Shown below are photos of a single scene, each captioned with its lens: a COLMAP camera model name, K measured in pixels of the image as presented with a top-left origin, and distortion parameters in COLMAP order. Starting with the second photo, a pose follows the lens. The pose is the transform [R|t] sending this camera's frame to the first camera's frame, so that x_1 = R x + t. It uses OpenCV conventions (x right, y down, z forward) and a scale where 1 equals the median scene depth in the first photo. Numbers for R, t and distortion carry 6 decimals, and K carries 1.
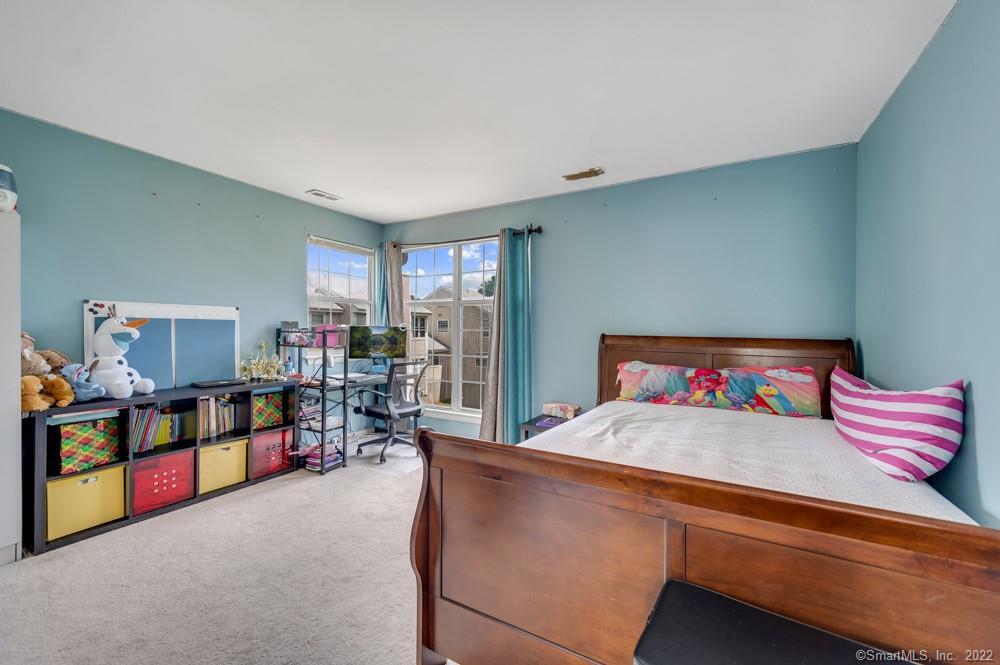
lens RADIAL K [[405.4, 0, 502.1], [0, 405.4, 330.8], [0, 0, 1]] dist [0.000624, 0.000552]
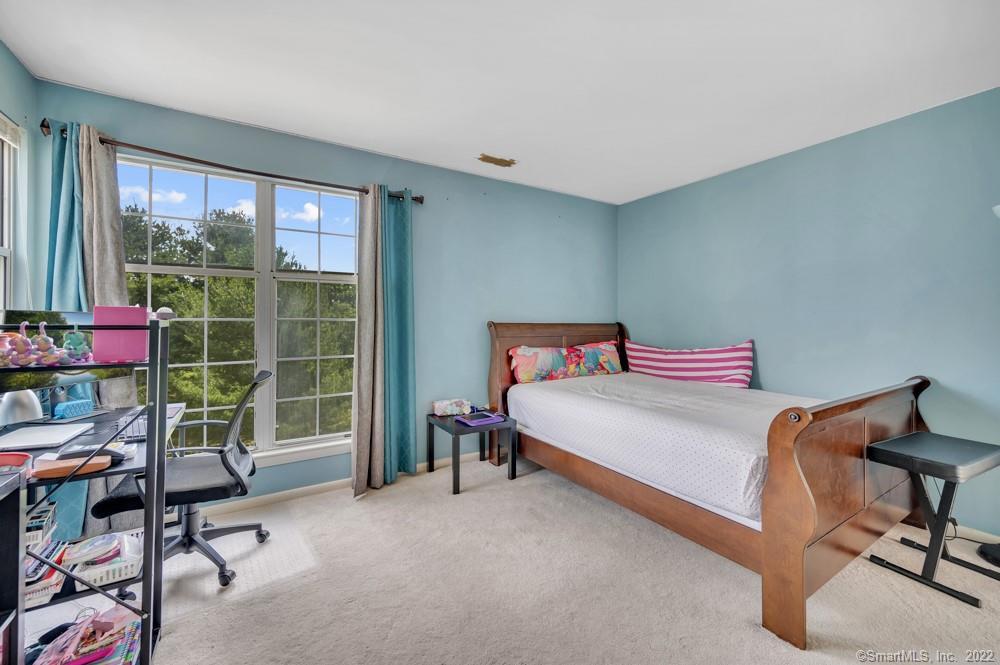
lens RADIAL K [[405.4, 0, 503.4], [0, 405.4, 322.8], [0, 0, 1]] dist [0.000624, 0.000552]
pose [[0.456254, -0.010123, 0.889792, -0.747397], [0.009930, 0.999931, 0.006285, 0.003595], [-0.889794, 0.005968, 0.456323, 0.595422]]
